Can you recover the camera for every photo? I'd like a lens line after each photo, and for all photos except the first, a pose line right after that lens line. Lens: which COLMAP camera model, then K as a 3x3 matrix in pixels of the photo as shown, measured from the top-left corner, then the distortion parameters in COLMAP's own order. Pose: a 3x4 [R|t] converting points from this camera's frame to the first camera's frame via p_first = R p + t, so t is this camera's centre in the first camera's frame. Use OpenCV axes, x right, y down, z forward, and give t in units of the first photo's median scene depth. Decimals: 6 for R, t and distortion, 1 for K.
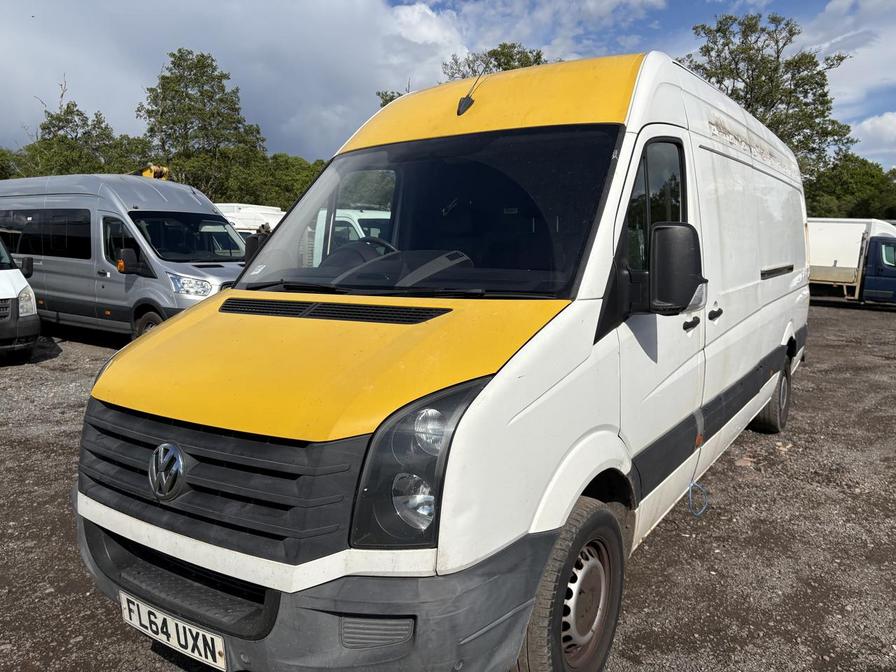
lens RADIAL K [[668.5, 0, 451.5], [0, 668.5, 337.4], [0, 0, 1]] dist [0.012650, -0.013781]
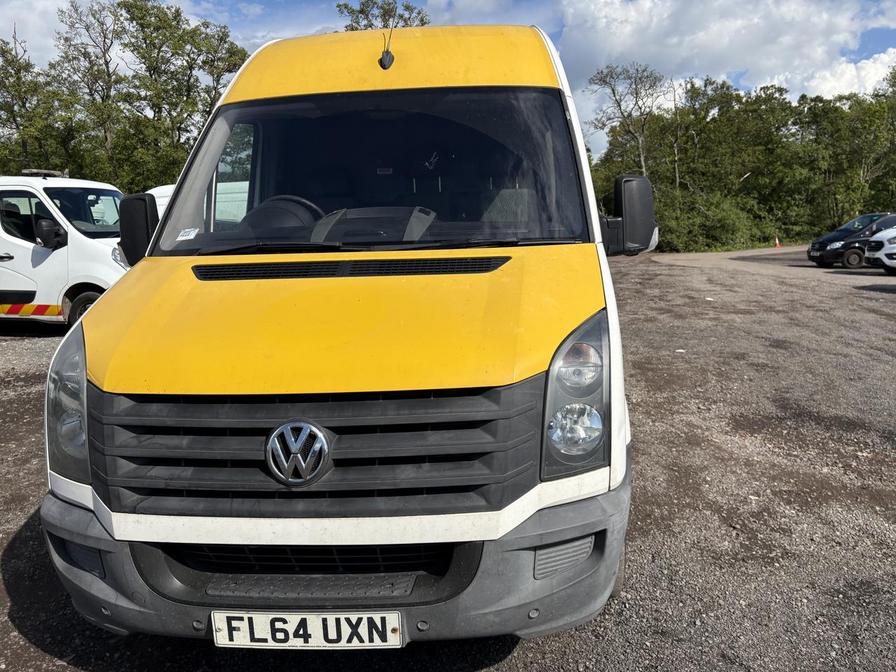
lens RADIAL K [[668.5, 0, 452.0], [0, 668.5, 337.2], [0, 0, 1]] dist [0.012650, -0.013781]
pose [[0.875252, -0.102394, 0.472704, -0.627741], [0.085131, 0.994690, 0.057836, 0.015817], [-0.476116, -0.010379, 0.879321, 0.133132]]
